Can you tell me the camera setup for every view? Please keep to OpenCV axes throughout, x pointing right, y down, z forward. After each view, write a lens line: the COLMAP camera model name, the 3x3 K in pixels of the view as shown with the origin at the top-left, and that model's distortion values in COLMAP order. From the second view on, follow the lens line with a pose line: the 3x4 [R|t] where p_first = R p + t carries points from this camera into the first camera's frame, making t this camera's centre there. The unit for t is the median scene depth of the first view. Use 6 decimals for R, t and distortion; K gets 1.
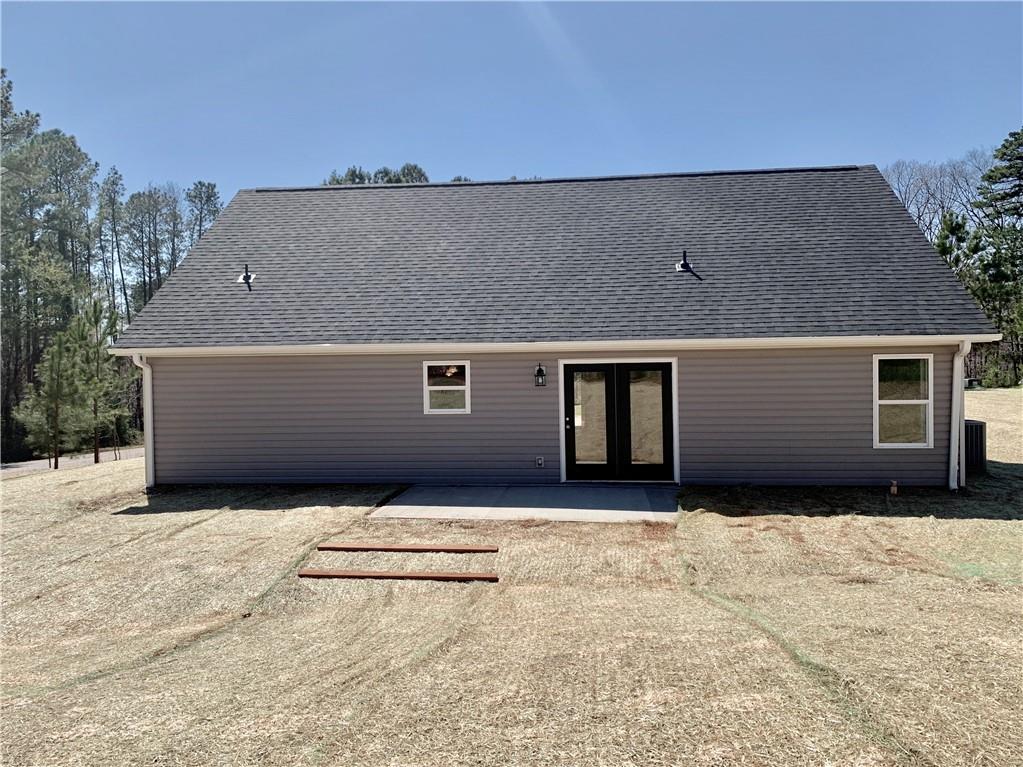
lens RADIAL K [[782.3, 0, 512.9], [0, 782.3, 391.1], [0, 0, 1]] dist [0.043664, -0.041227]
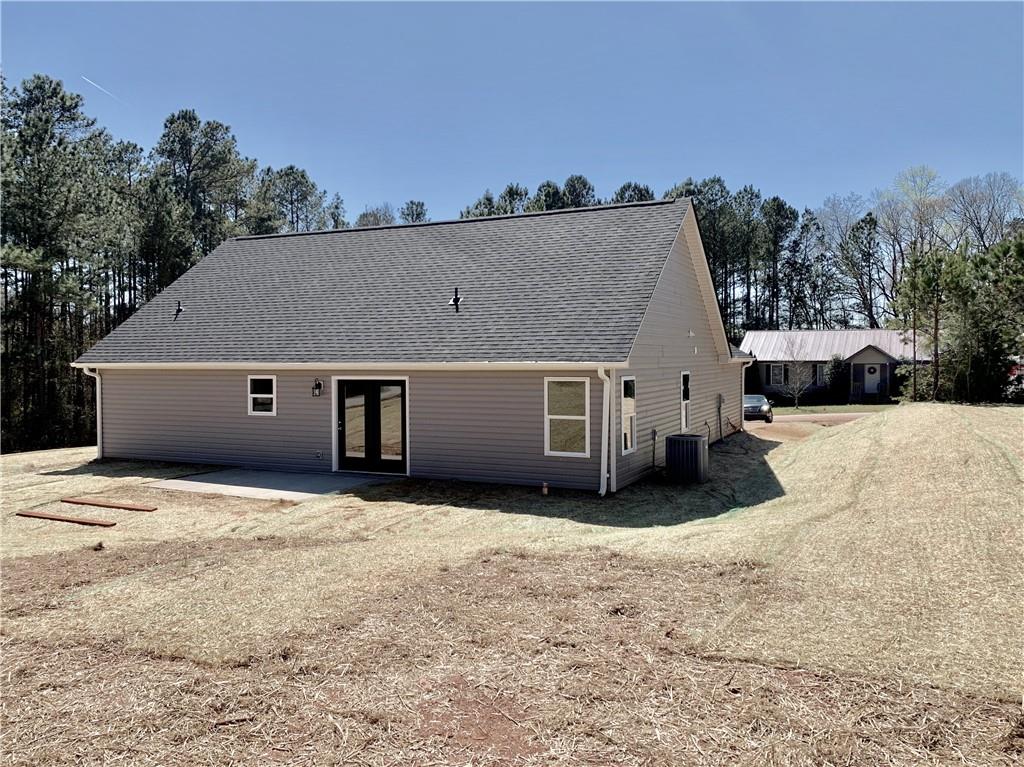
lens RADIAL K [[783.1, 0, 509.4], [0, 783.1, 372.5], [0, 0, 1]] dist [0.043664, -0.041227]
pose [[0.954101, 0.015610, -0.299077, 0.721185], [-0.022830, 0.999526, -0.020662, -0.025910], [0.298613, 0.026541, 0.954005, -0.145623]]
